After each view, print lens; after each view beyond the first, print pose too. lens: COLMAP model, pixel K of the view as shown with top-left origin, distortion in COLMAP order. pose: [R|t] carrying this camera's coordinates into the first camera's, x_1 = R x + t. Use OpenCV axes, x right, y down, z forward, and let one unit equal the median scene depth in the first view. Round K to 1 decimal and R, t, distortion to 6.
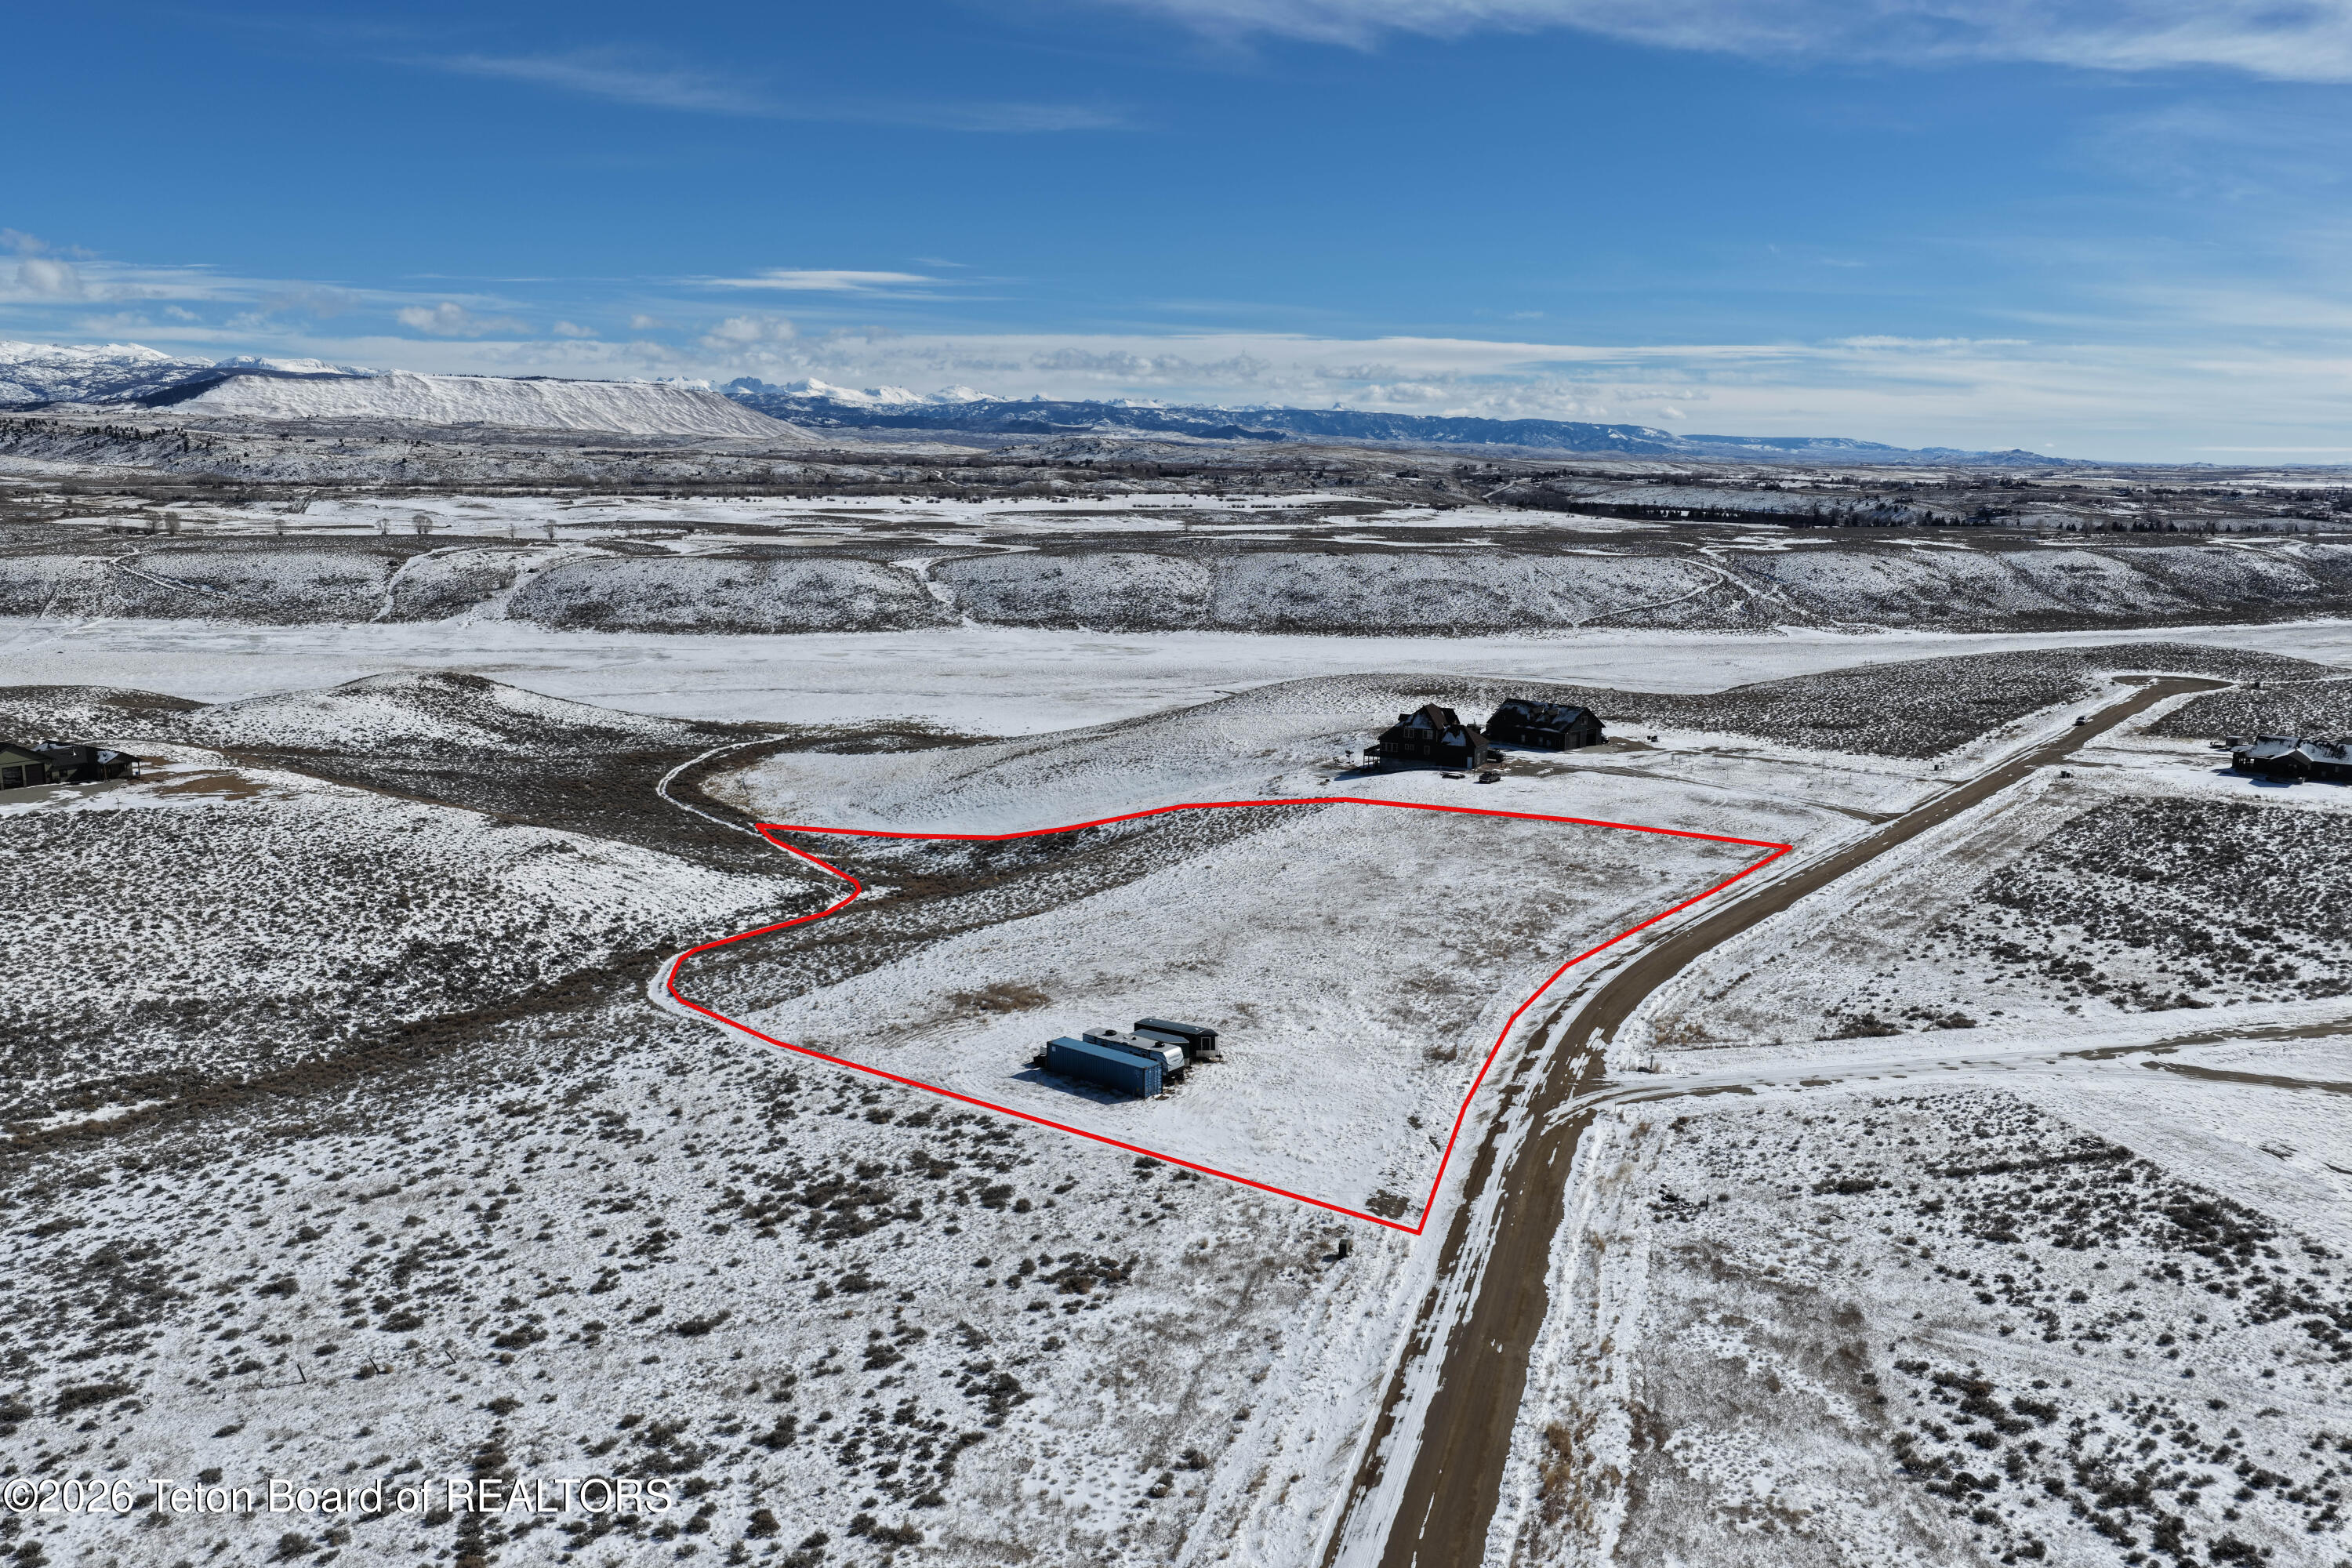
lens RADIAL K [[1946.9, 0, 1178.7], [0, 1946.9, 800.8], [0, 0, 1]] dist [-0.014191, 0.039478]
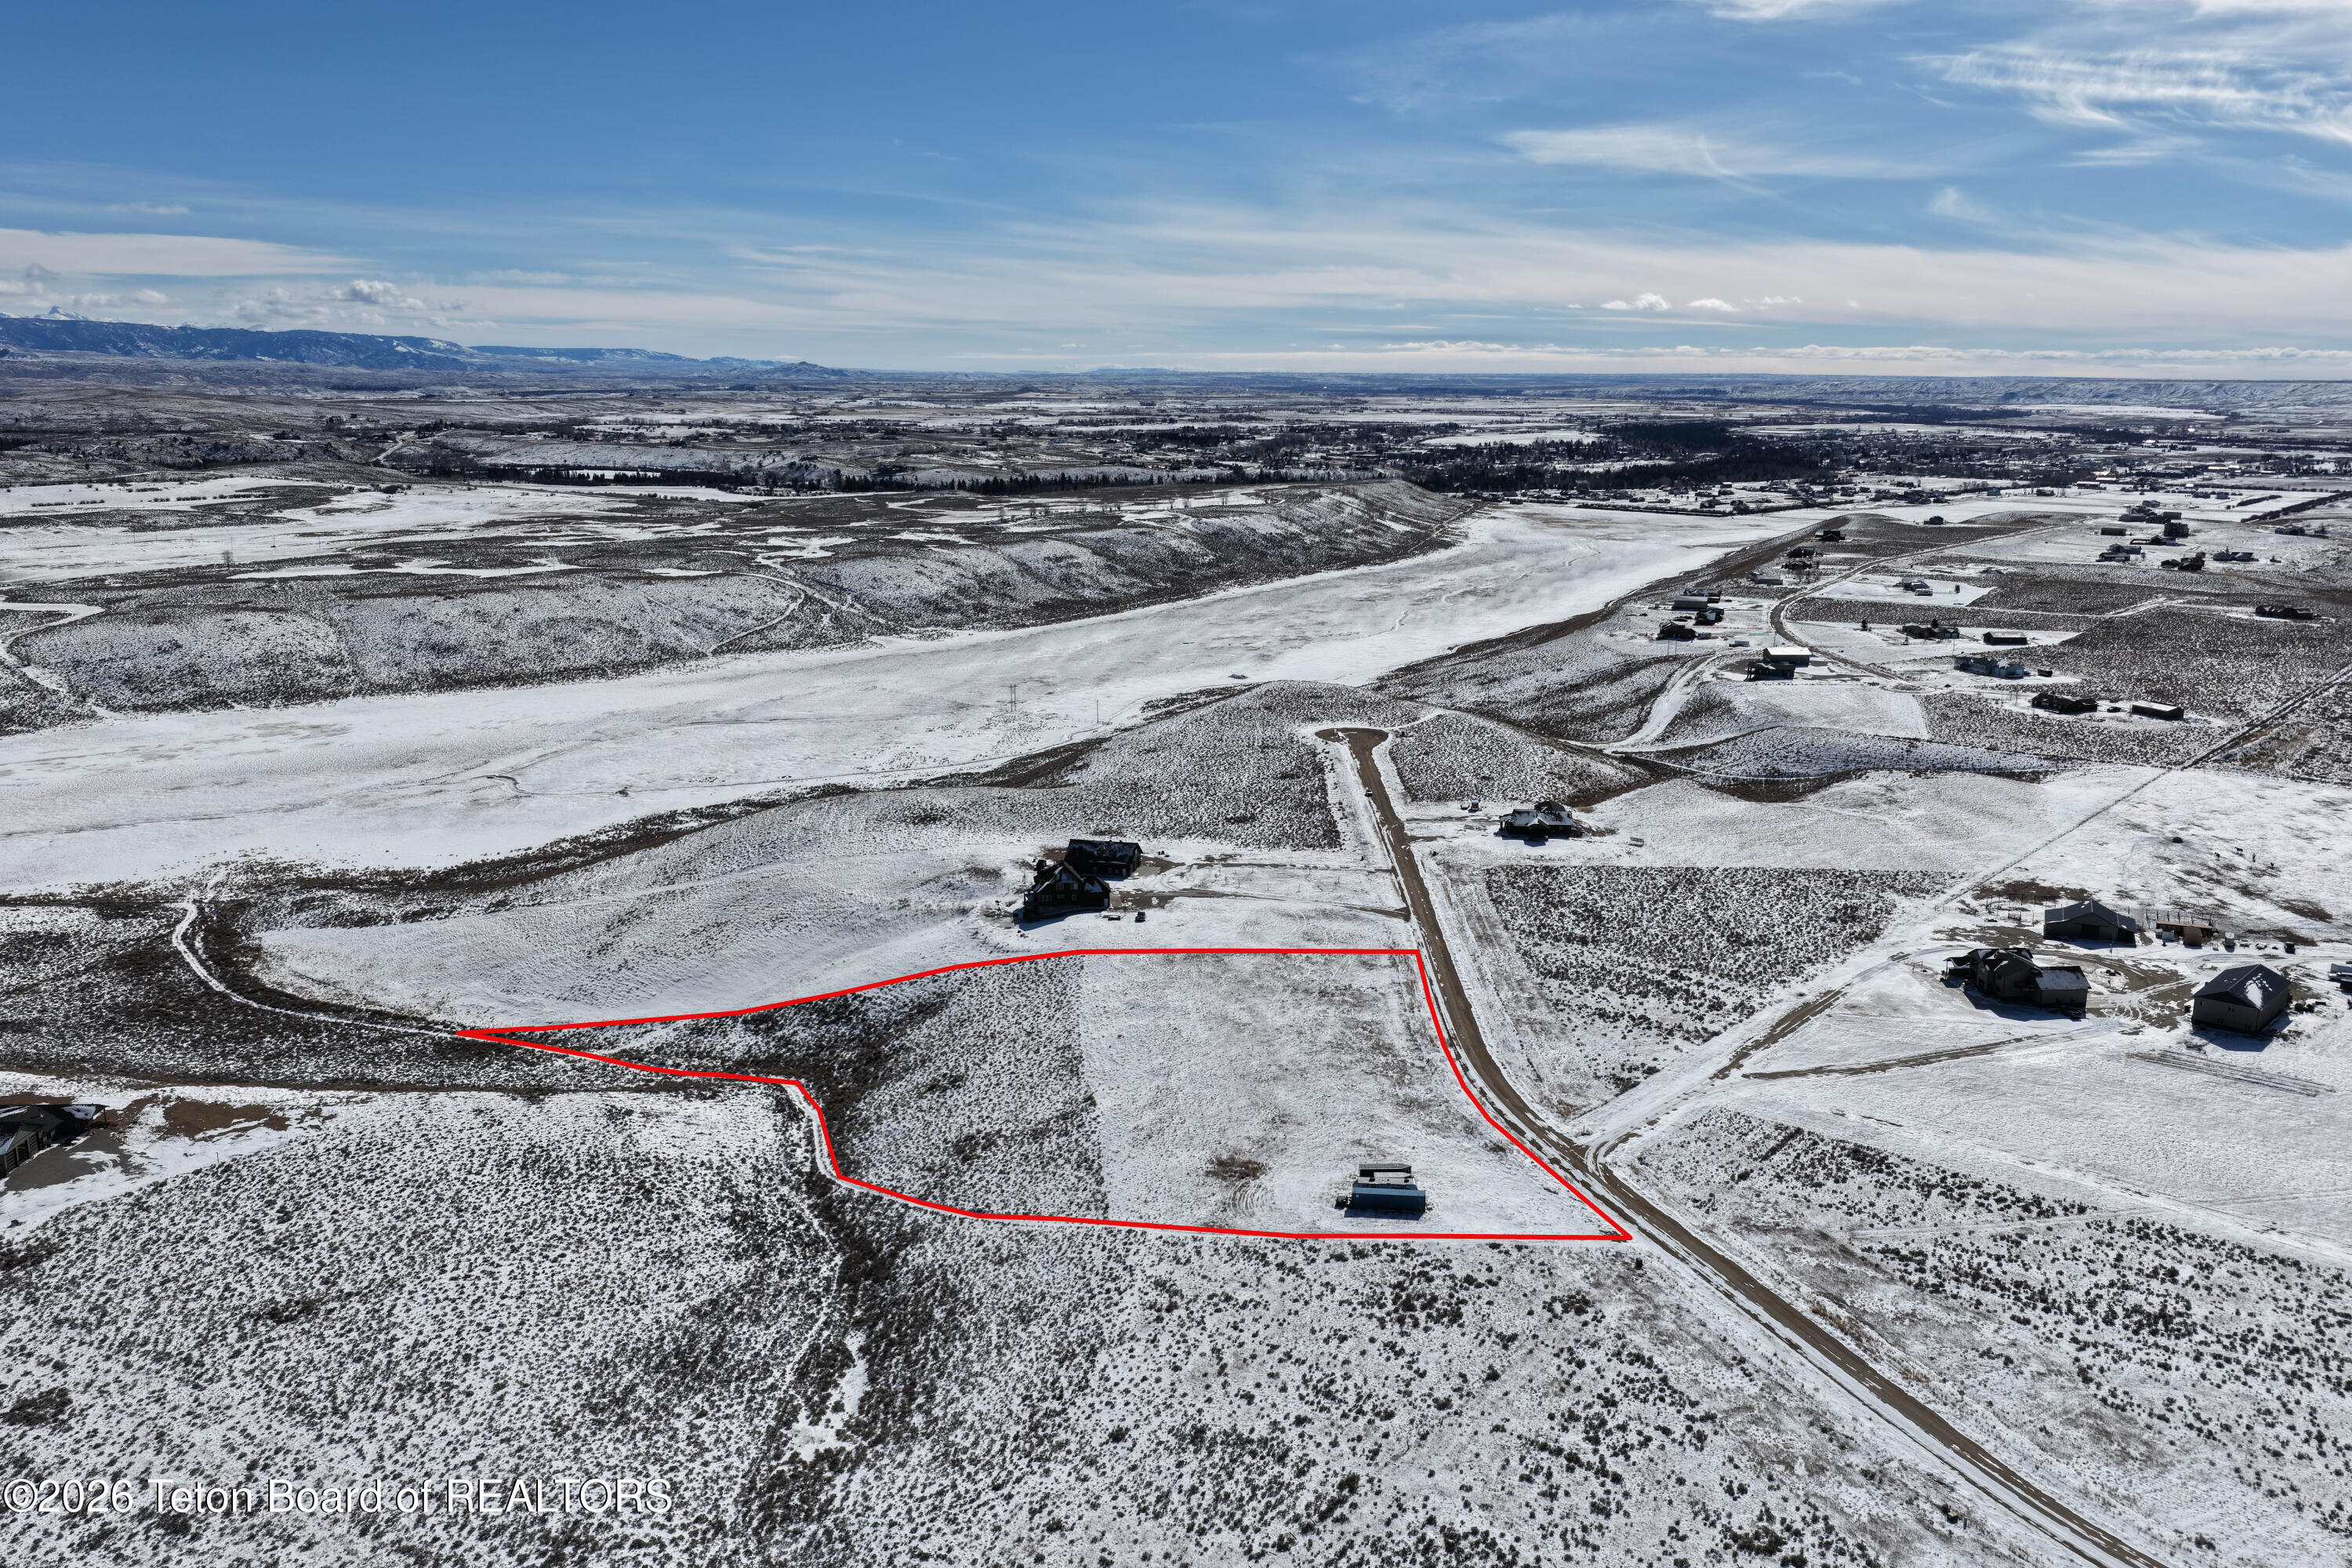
lens RADIAL K [[1946.9, 0, 1178.7], [0, 1946.9, 800.8], [0, 0, 1]] dist [-0.014191, 0.039478]
pose [[0.829103, -0.128670, 0.544088, -0.351872], [0.103784, 0.991664, 0.076366, -0.121313], [-0.549379, -0.006848, 0.835545, -0.130787]]
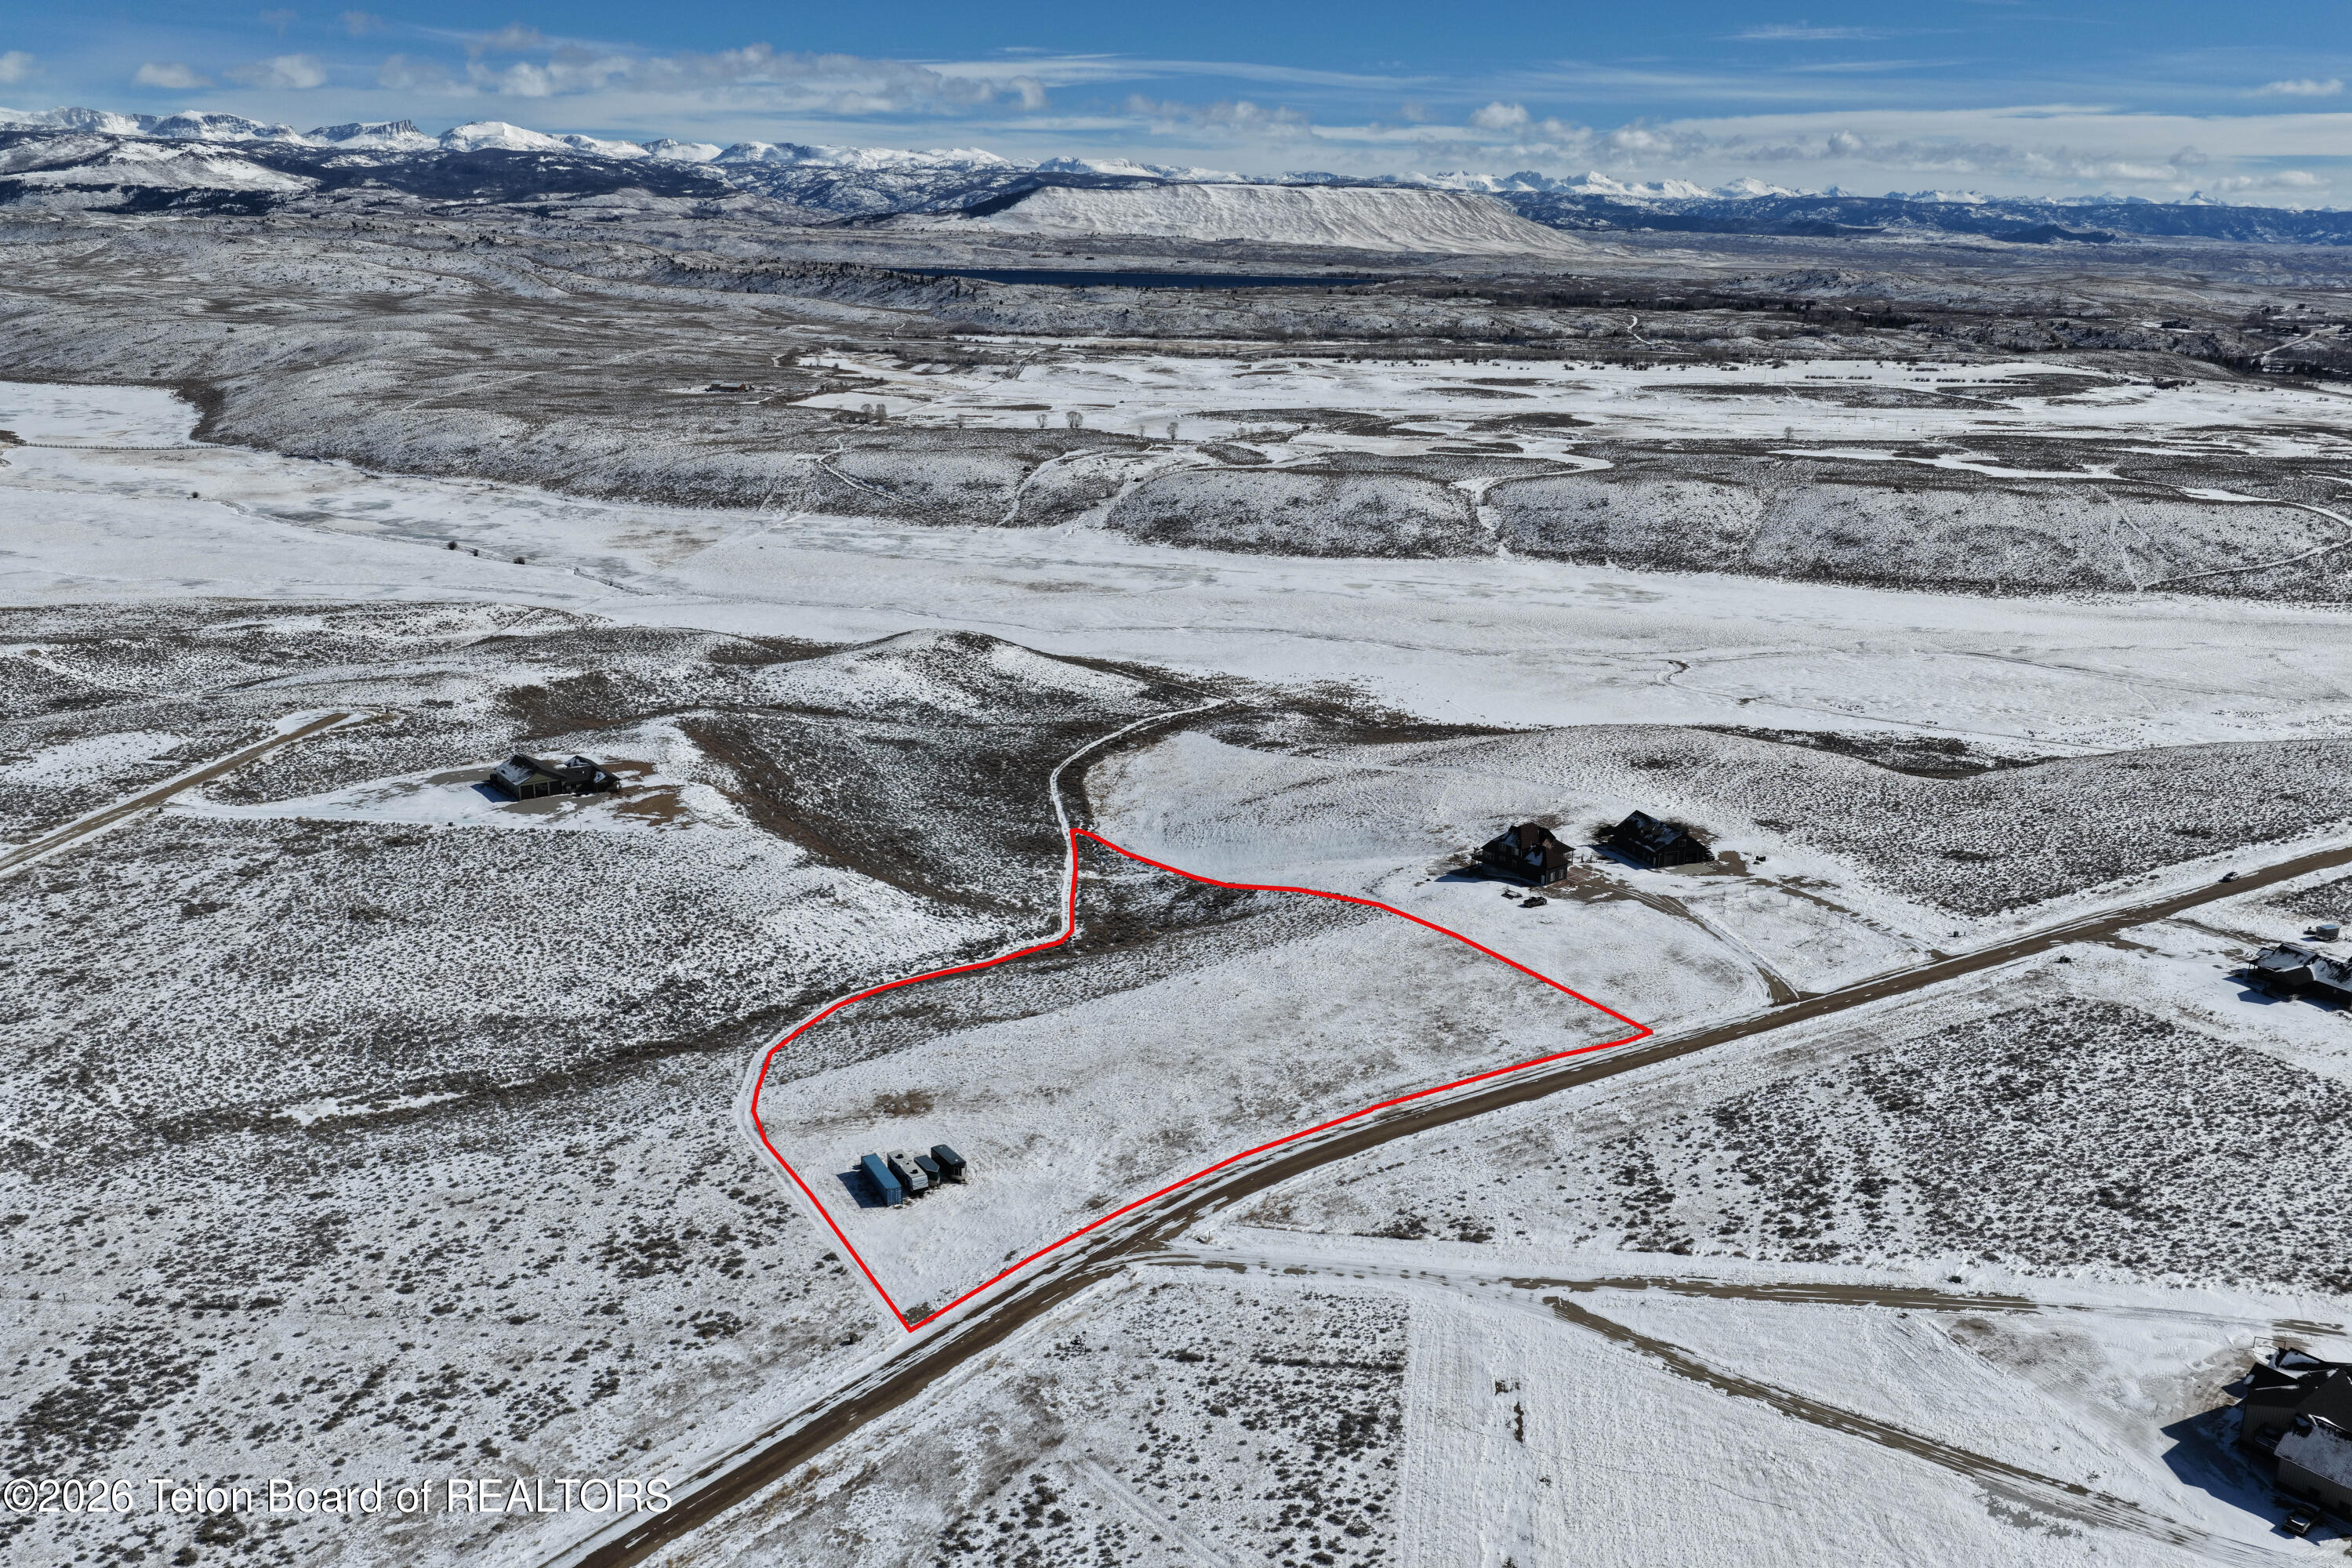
lens RADIAL K [[1946.9, 0, 1178.7], [0, 1946.9, 800.8], [0, 0, 1]] dist [-0.014191, 0.039478]
pose [[0.926655, 0.107175, -0.360311, 0.230203], [-0.070309, 0.990995, 0.113951, -0.118243], [0.369279, -0.080260, 0.925846, -0.126053]]
